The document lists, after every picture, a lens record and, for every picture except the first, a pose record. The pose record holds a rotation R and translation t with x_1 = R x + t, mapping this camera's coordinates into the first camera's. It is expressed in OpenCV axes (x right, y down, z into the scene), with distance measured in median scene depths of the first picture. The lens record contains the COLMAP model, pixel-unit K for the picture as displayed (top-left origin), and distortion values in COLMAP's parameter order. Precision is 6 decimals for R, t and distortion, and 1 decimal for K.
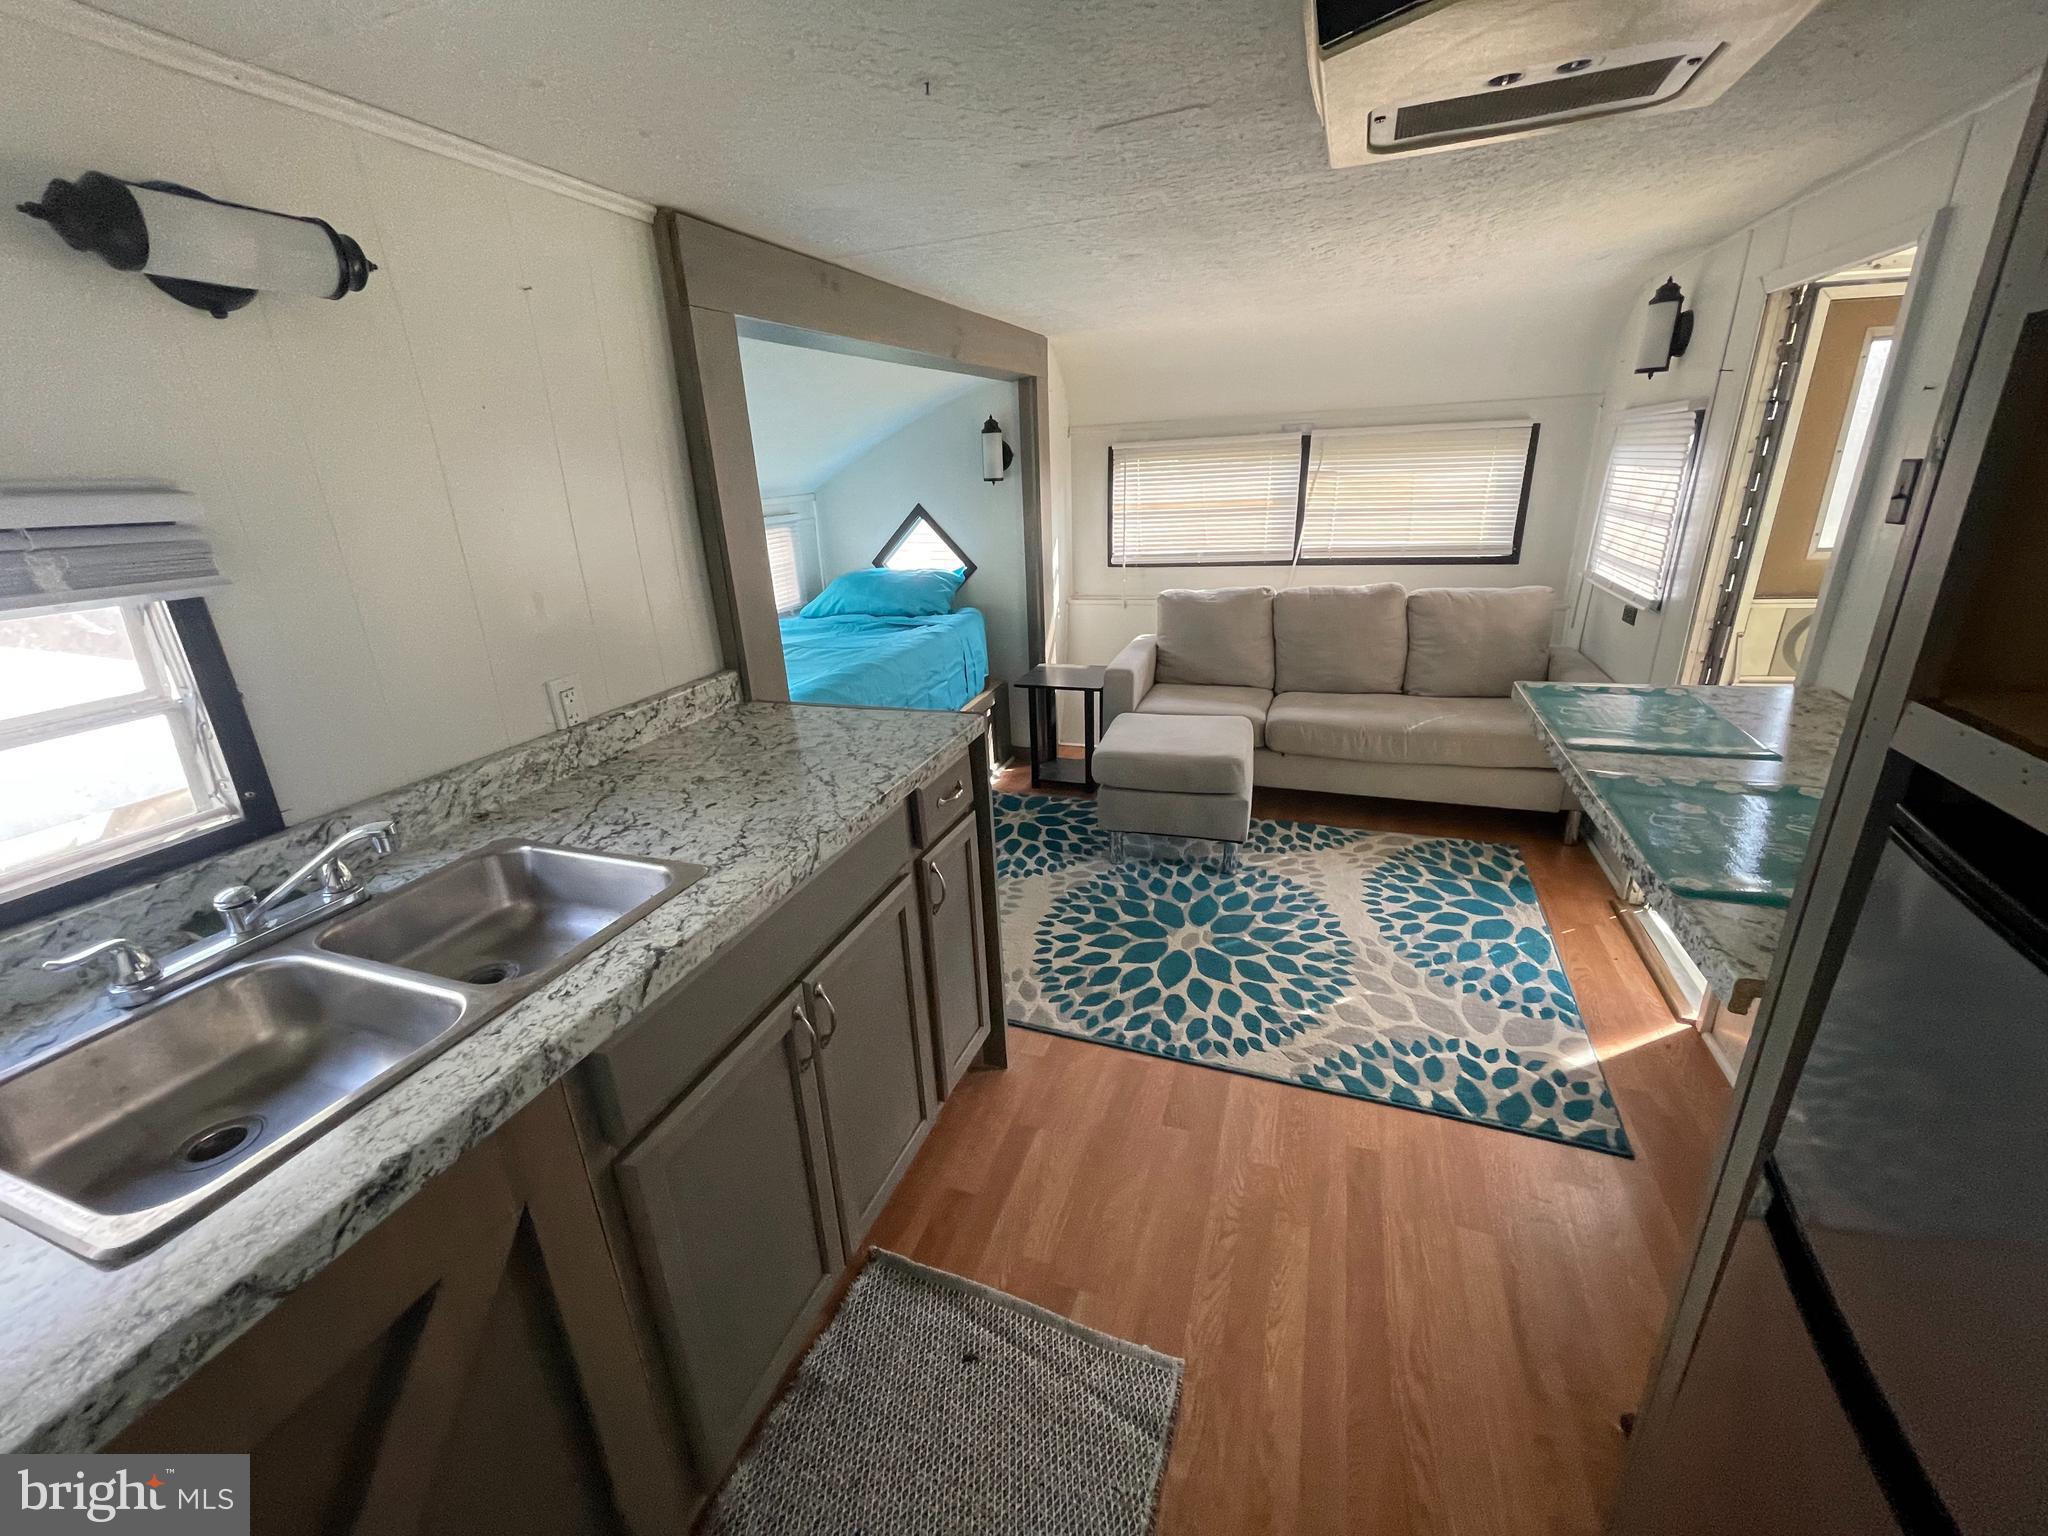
lens RADIAL K [[824.8, 0, 1010.7], [0, 824.8, 761.9], [0, 0, 1]] dist [-0.002038, -0.001137]
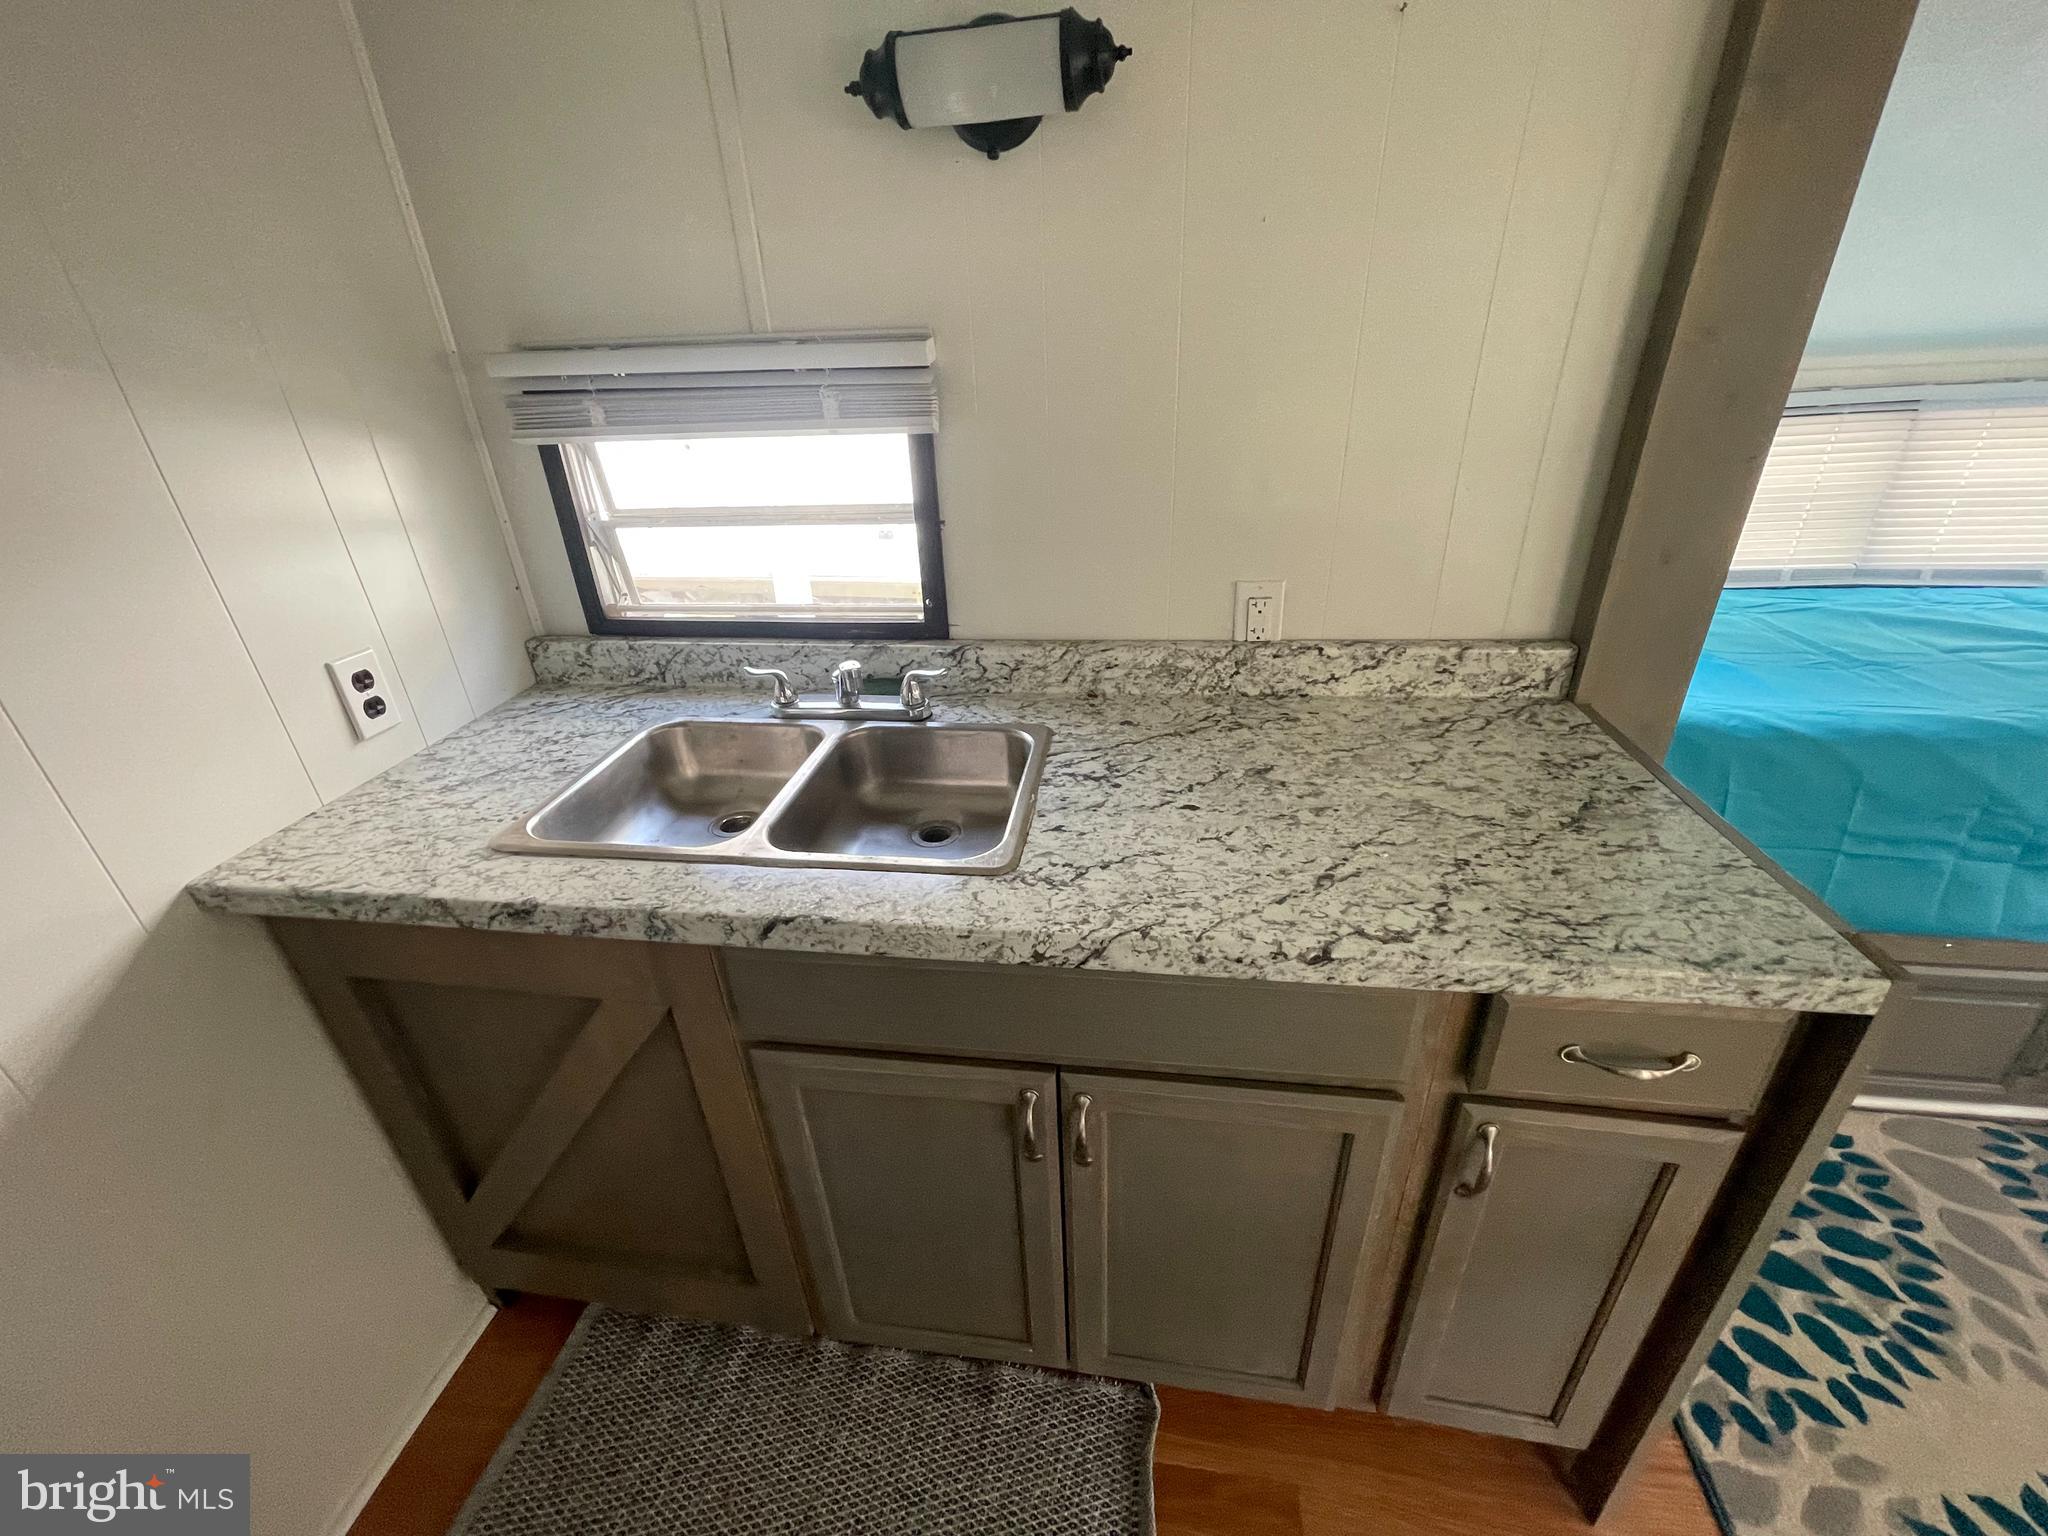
lens RADIAL K [[824.8, 0, 1010.6], [0, 824.8, 764.6], [0, 0, 1]] dist [-0.002038, -0.001137]
pose [[0.201072, 0.472377, -0.858155, 0.149184], [-0.294041, 0.864754, 0.407113, -0.161196], [0.934404, 0.170474, 0.312776, 0.429559]]
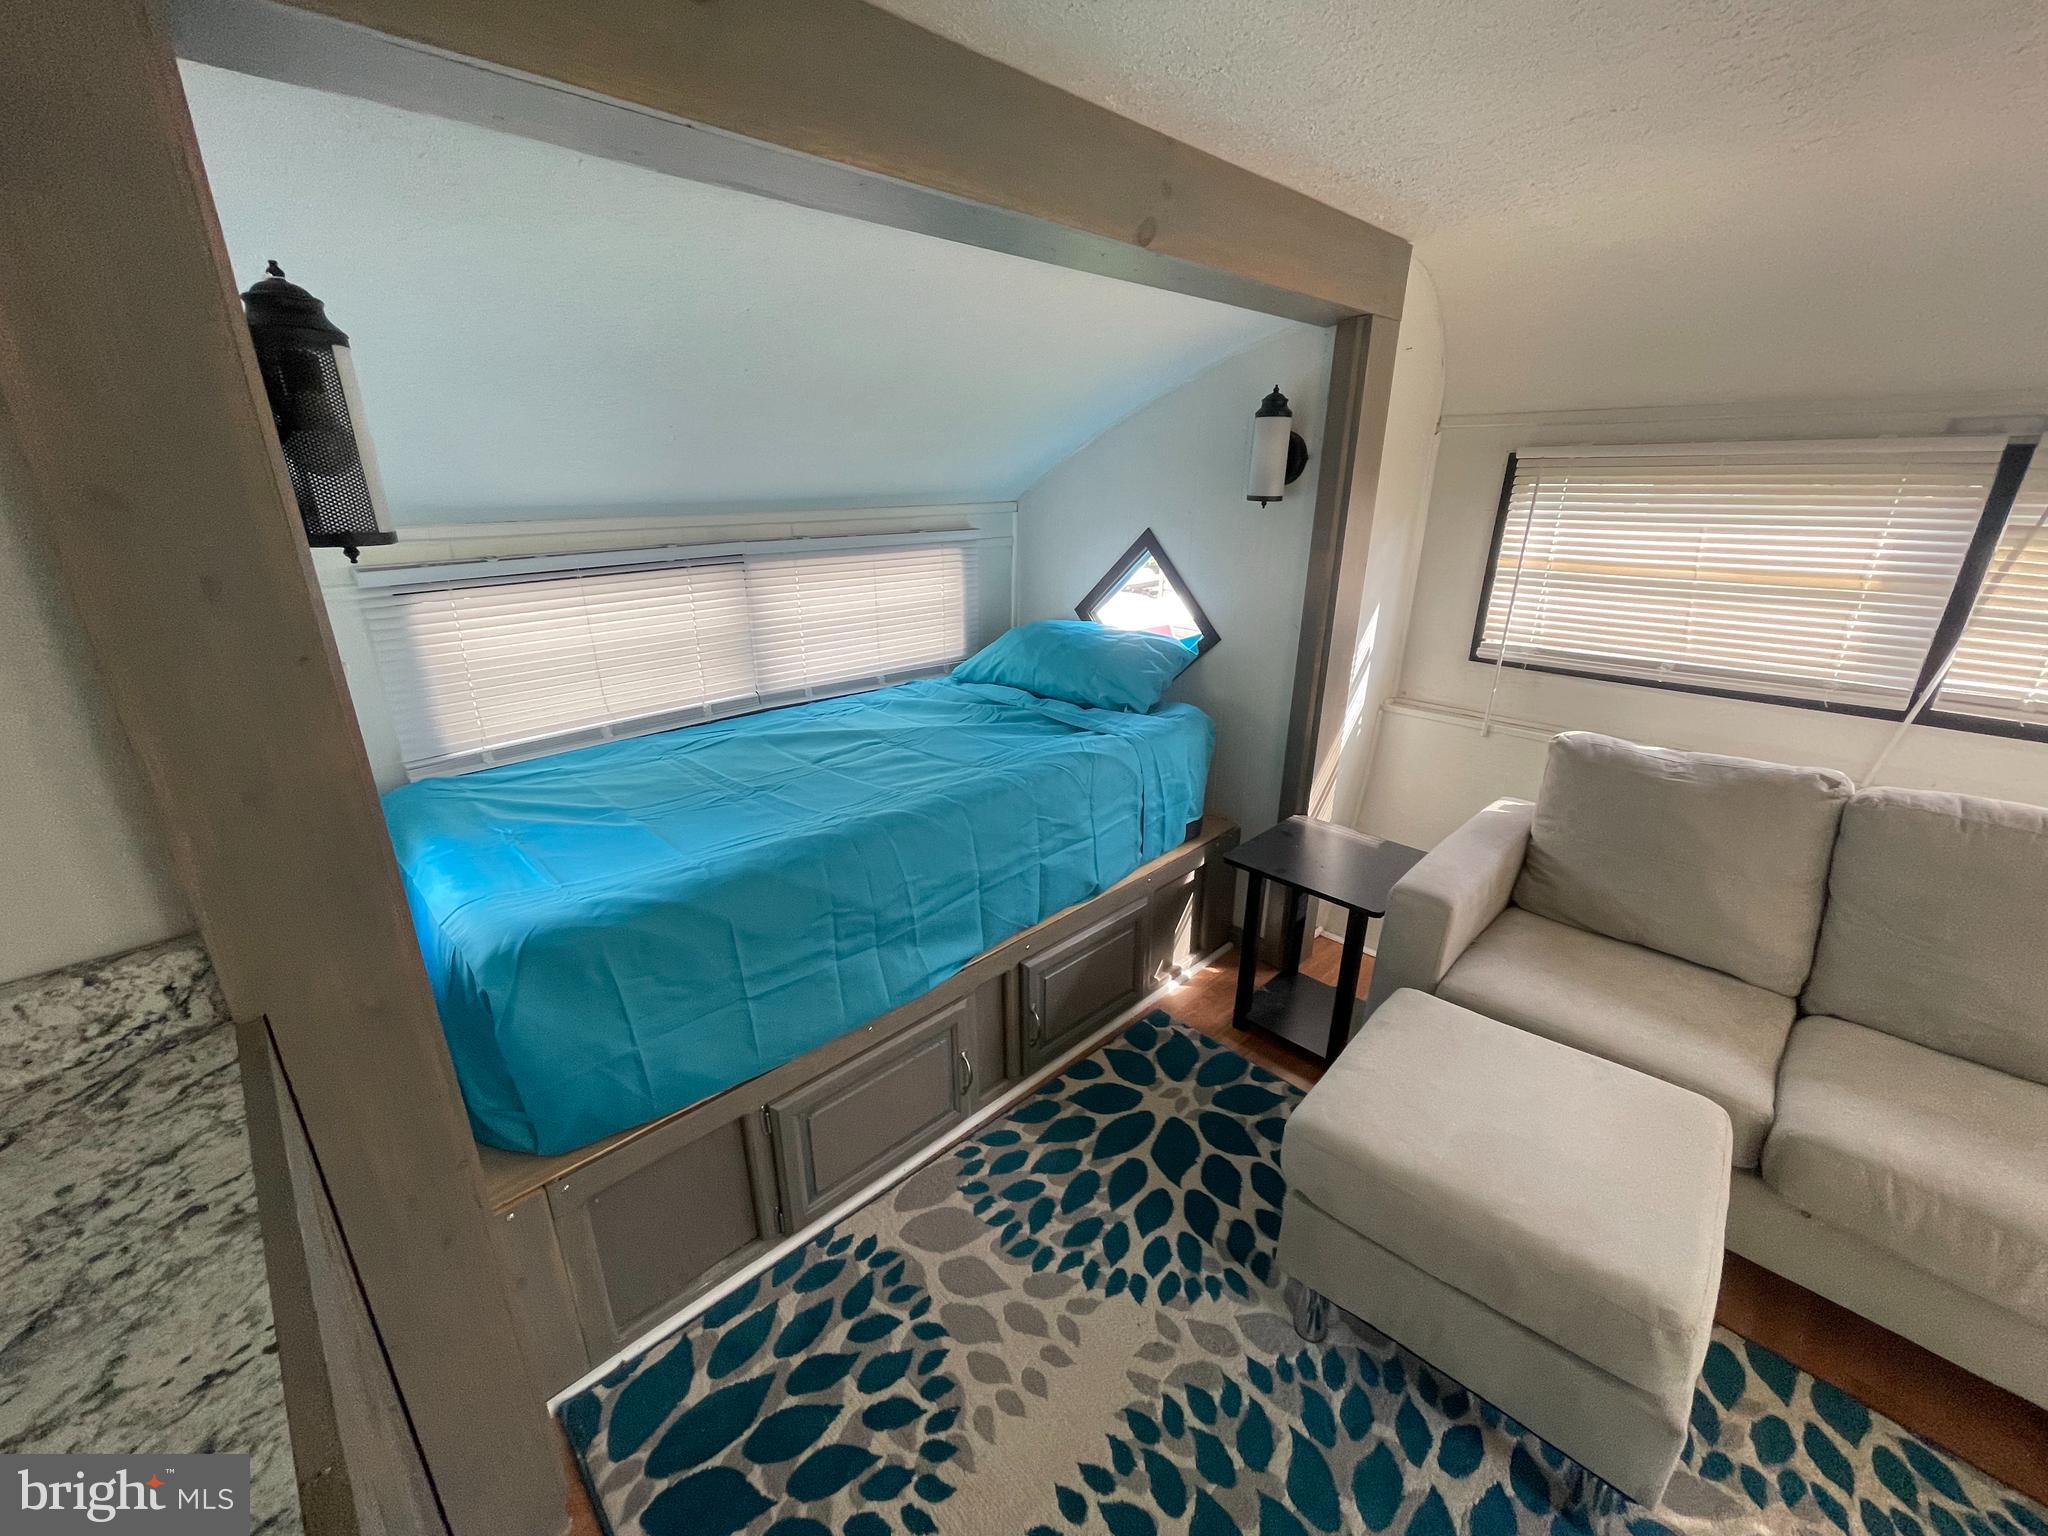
lens RADIAL K [[824.8, 0, 1009.7], [0, 824.8, 764.3], [0, 0, 1]] dist [-0.002038, -0.001137]
pose [[0.900076, 0.188424, -0.392887, 0.156631], [-0.189167, 0.981239, 0.037223, -0.284575], [0.392530, 0.040817, 0.918833, 0.783408]]
